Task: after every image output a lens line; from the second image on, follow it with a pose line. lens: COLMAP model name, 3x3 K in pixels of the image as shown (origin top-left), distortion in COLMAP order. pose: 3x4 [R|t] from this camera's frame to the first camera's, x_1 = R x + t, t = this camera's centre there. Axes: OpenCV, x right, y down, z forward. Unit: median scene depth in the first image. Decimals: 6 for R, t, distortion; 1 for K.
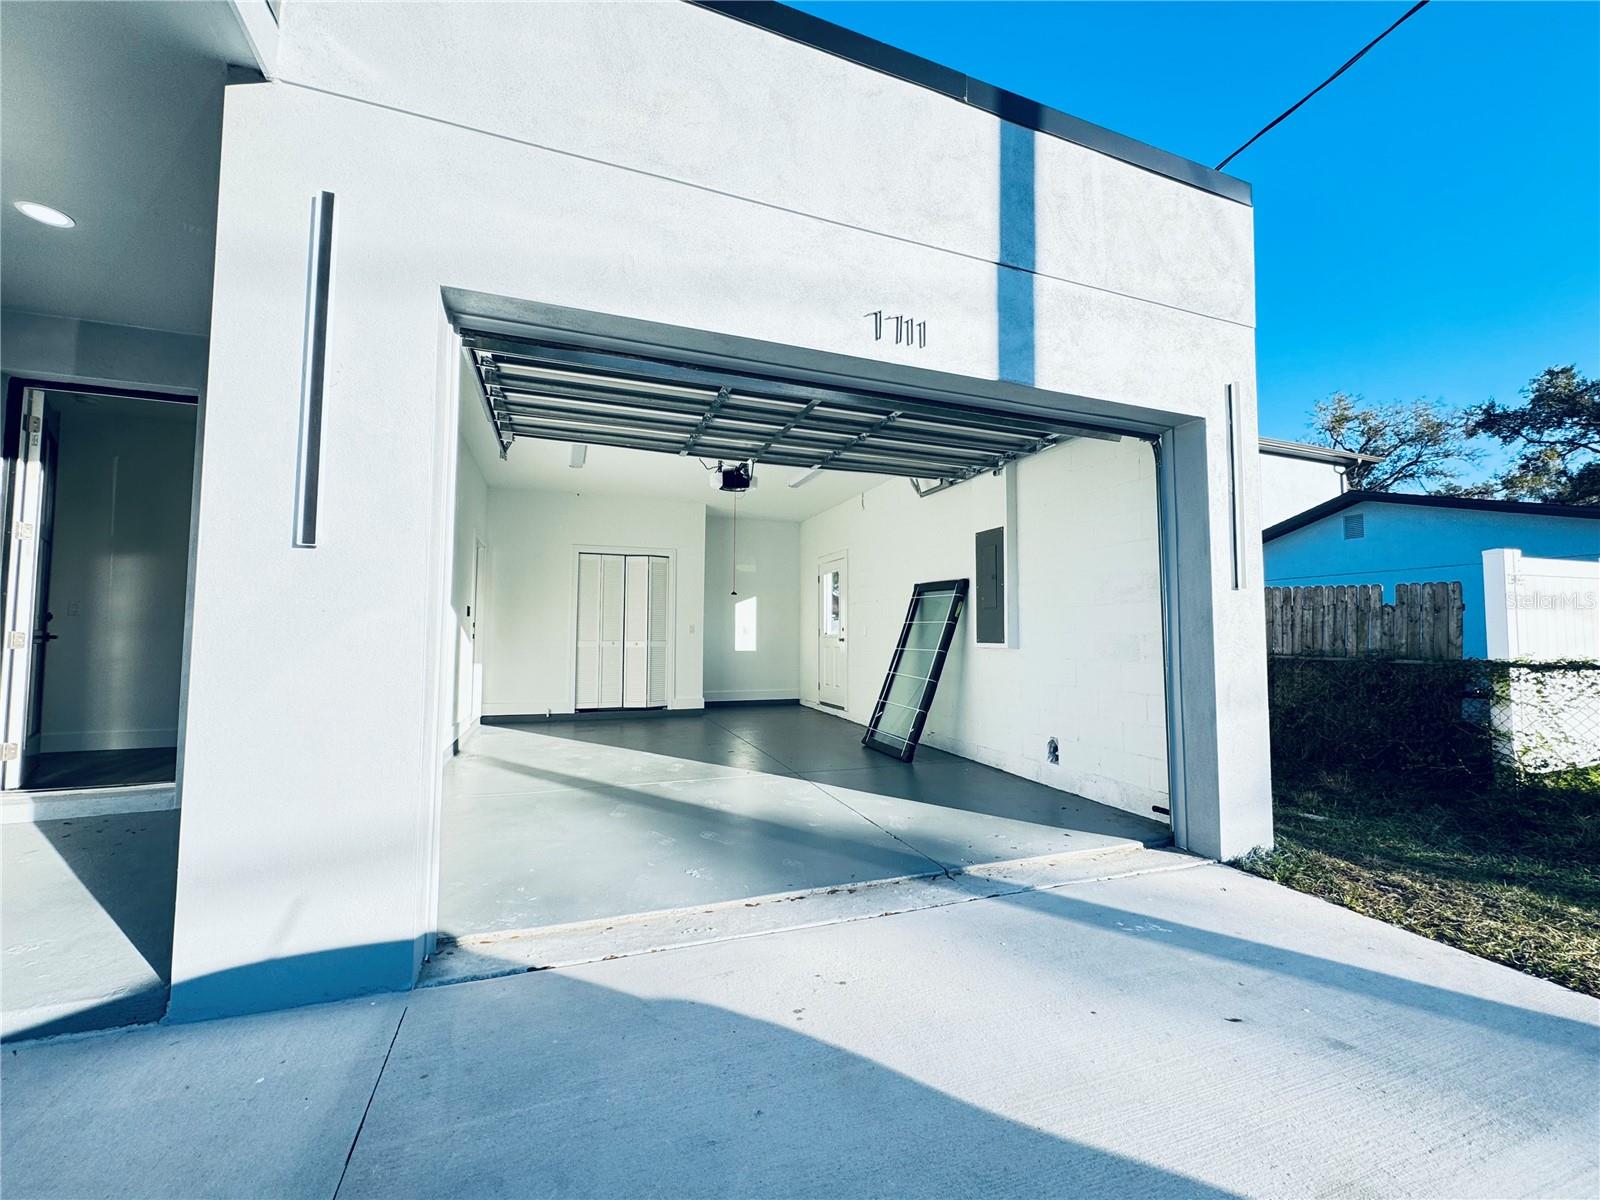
lens RADIAL K [[635.4, 0, 802.5], [0, 635.4, 597.3], [0, 0, 1]] dist [-0.000980, -0.000555]
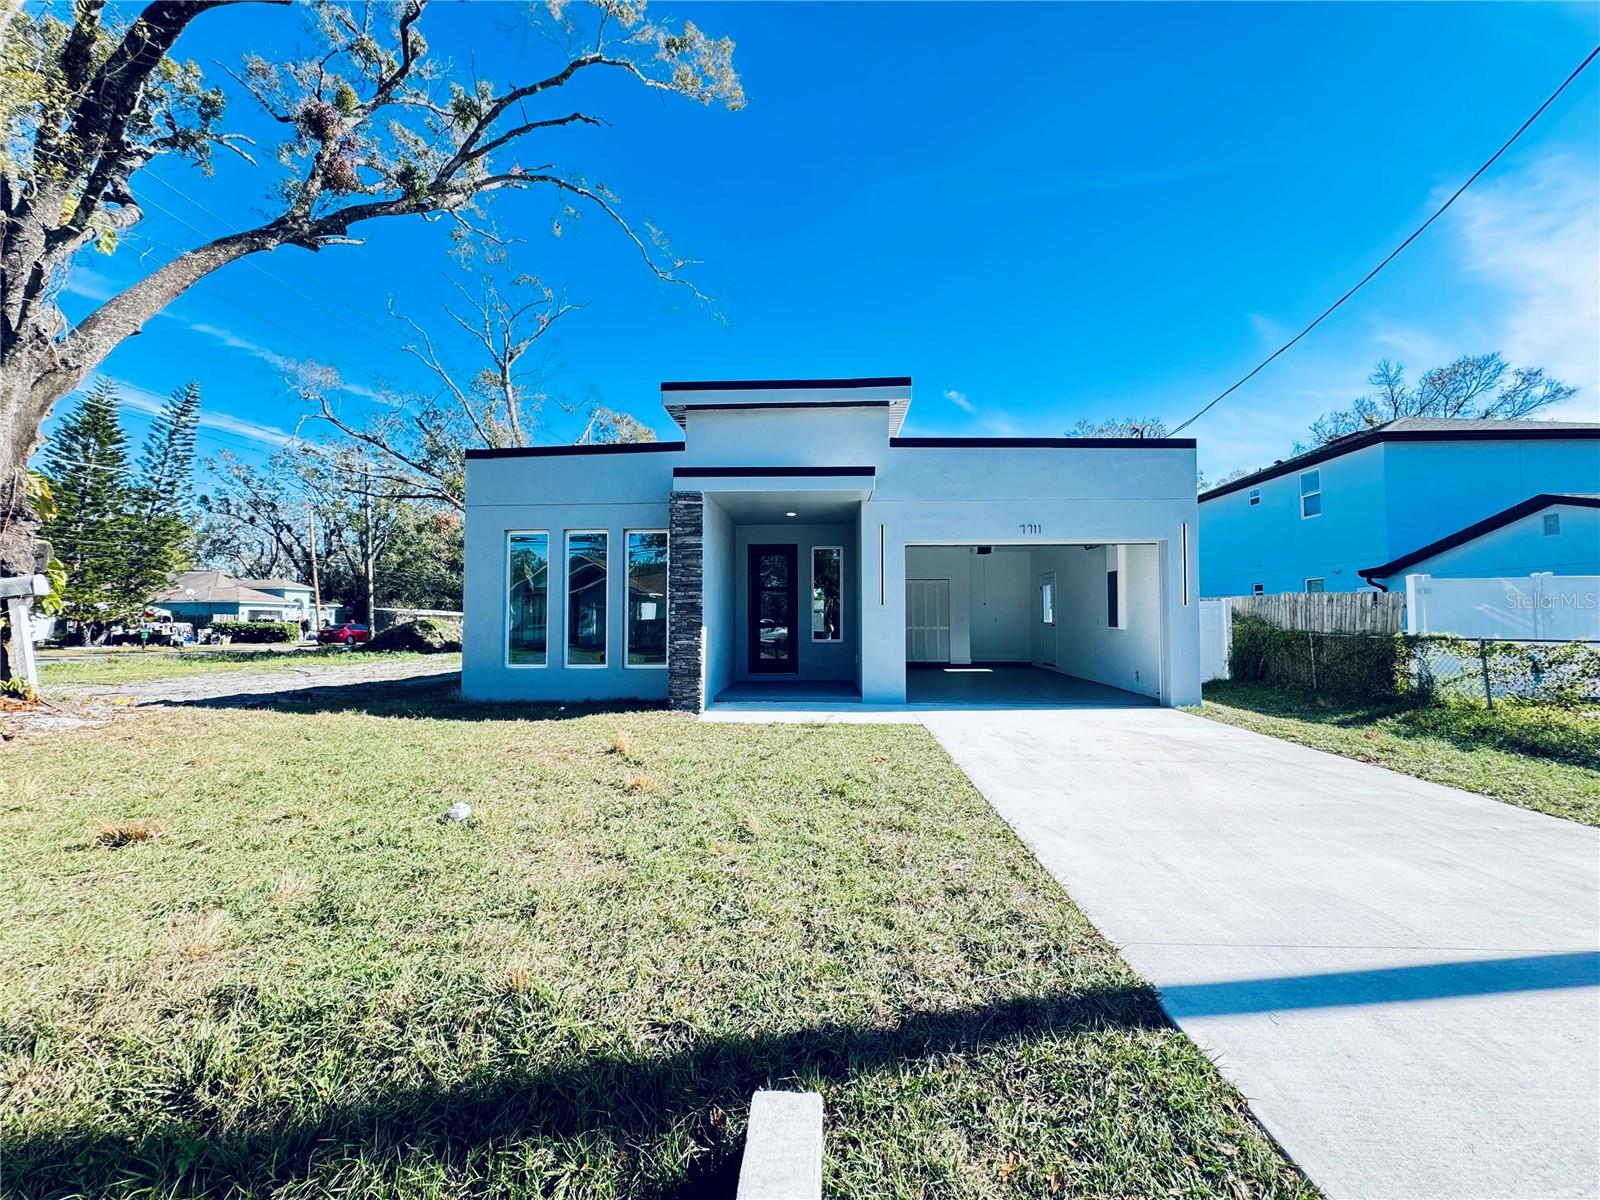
lens RADIAL K [[635.4, 0, 802.5], [0, 635.4, 597.3], [0, 0, 1]] dist [-0.000980, -0.000555]
pose [[0.915992, -0.023333, -0.400517, 0.182343], [0.031458, 0.999411, 0.013723, -0.077747], [0.399960, -0.025169, 0.916187, -1.169425]]
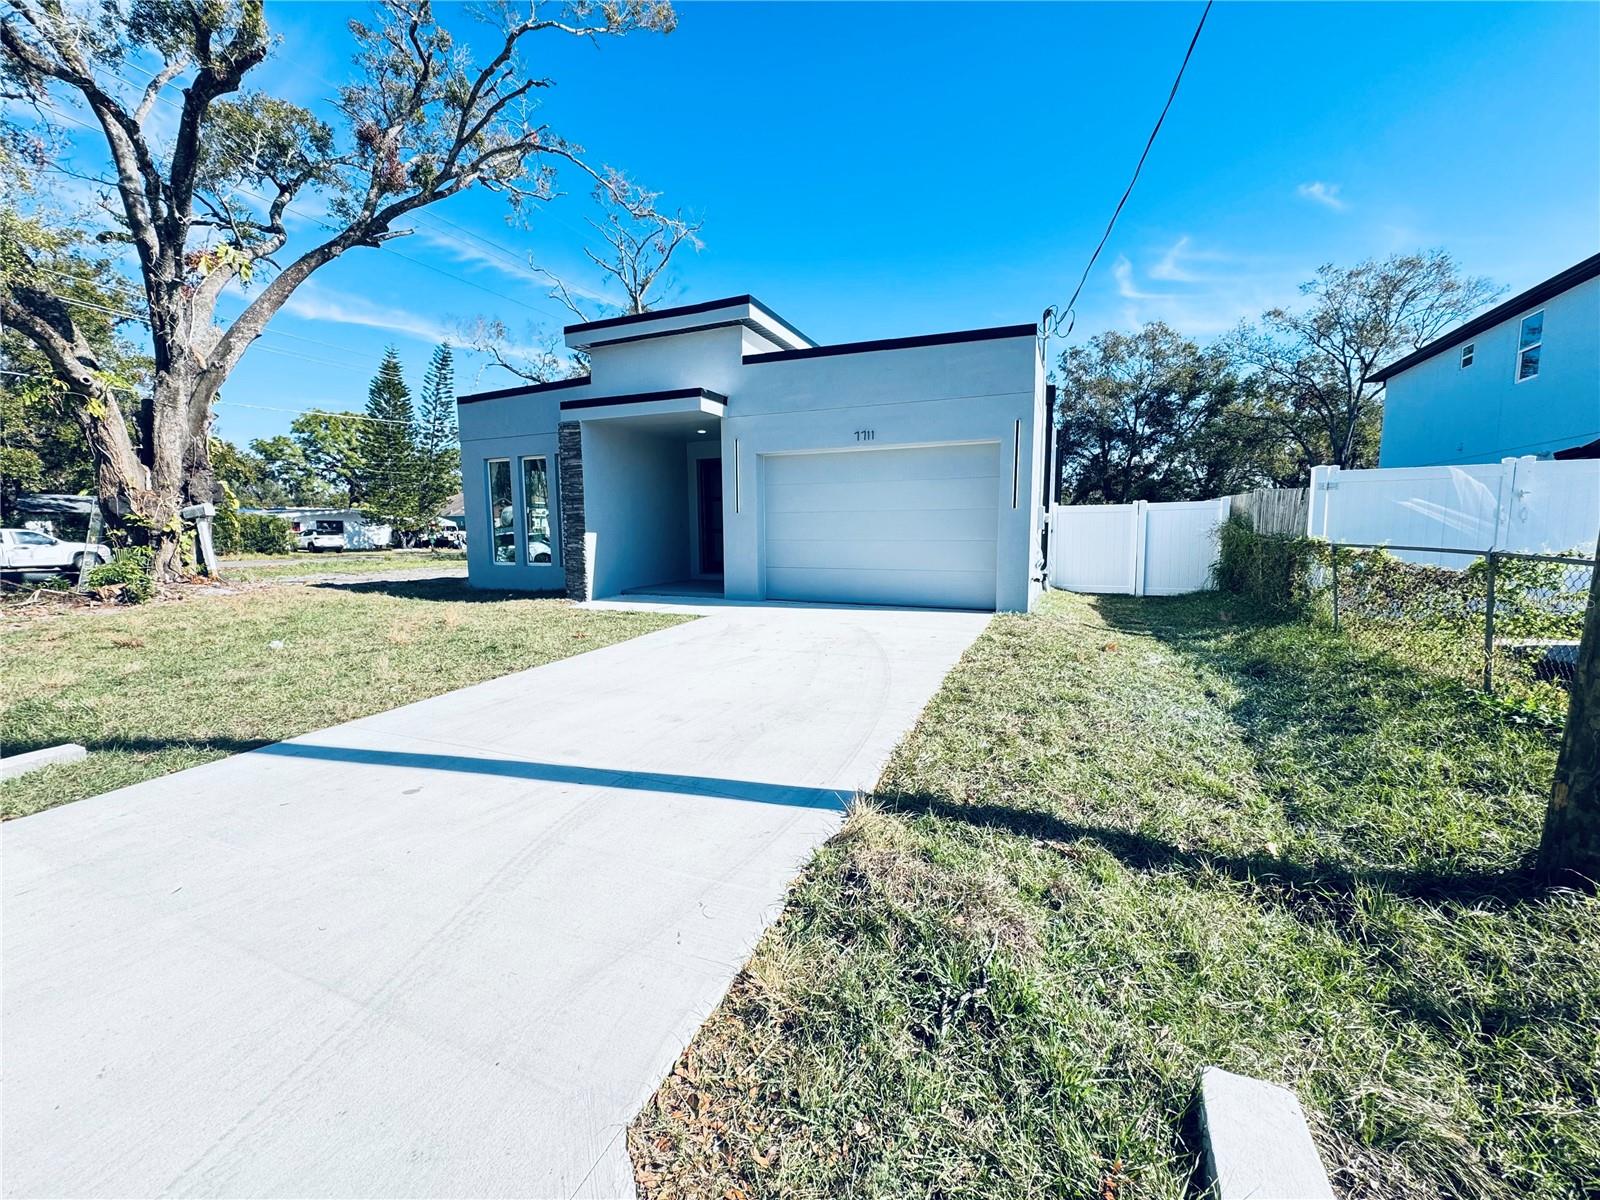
lens RADIAL K [[635.4, 0, 802.5], [0, 635.4, 597.3], [0, 0, 1]] dist [-0.000980, -0.000555]
pose [[0.720039, 0.061896, -0.691168, 1.091544], [0.055475, 0.987692, 0.146243, -0.047190], [0.691713, -0.143643, 0.707743, -0.807905]]
